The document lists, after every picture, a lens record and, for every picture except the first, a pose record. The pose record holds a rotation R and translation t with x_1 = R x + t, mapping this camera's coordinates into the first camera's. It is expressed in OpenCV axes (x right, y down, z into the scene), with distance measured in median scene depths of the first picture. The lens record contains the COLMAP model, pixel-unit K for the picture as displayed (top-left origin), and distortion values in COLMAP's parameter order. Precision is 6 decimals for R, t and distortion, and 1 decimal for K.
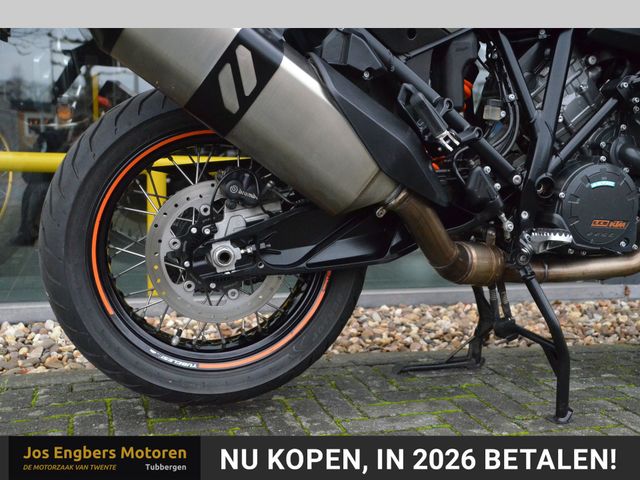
lens RADIAL K [[749.5, 0, 299.9], [0, 749.5, 236.8], [0, 0, 1]] dist [0.056492, 0.000000]
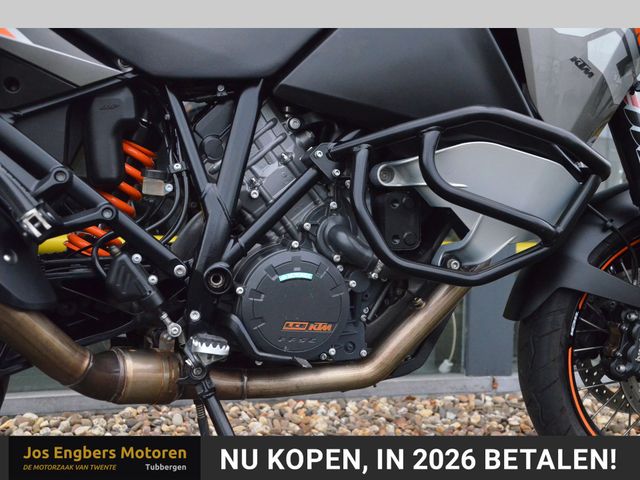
lens RADIAL K [[749.5, 0, 318.9], [0, 749.5, 235.6], [0, 0, 1]] dist [0.056492, 0.000000]
pose [[0.999995, 0.001902, 0.002422, 0.425261], [-0.001684, 0.996208, -0.086983, -0.044064], [-0.002579, 0.086979, 0.996207, 0.214043]]
